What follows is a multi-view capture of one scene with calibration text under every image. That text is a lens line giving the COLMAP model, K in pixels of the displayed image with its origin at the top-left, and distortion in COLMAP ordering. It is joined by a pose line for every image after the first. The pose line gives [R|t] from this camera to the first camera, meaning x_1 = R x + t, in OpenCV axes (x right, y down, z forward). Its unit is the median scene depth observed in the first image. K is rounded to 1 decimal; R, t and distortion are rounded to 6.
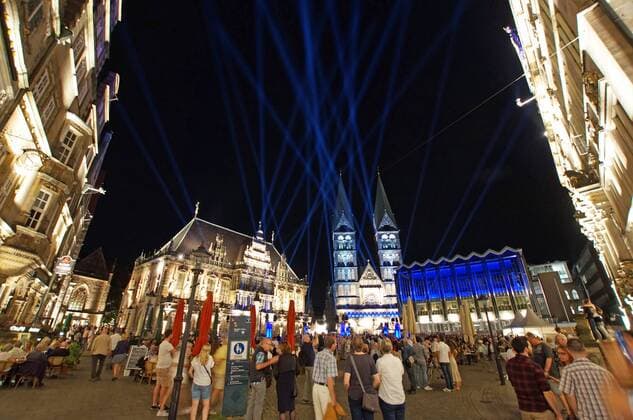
lens RADIAL K [[278.1, 0, 313.7], [0, 278.1, 214.5], [0, 0, 1]] dist [-0.027823, 0.001227]
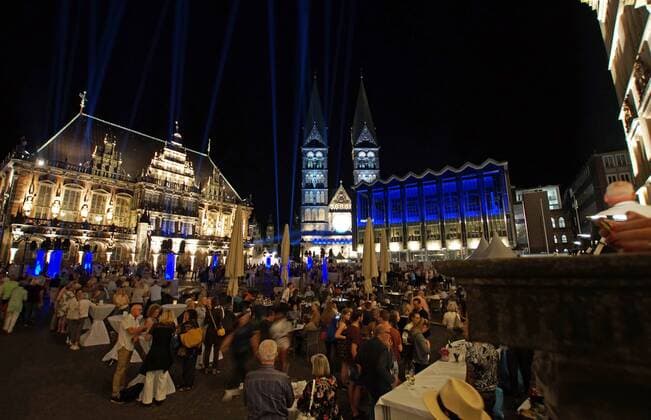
lens RADIAL K [[298.5, 0, 324.6], [0, 298.5, 207.6], [0, 0, 1]] dist [-0.025759, 0.000141]
pose [[0.997547, 0.010850, 0.069159, 0.151371], [-0.026627, 0.972469, 0.231505, 0.056749], [-0.064743, -0.232779, 0.970372, 0.155872]]
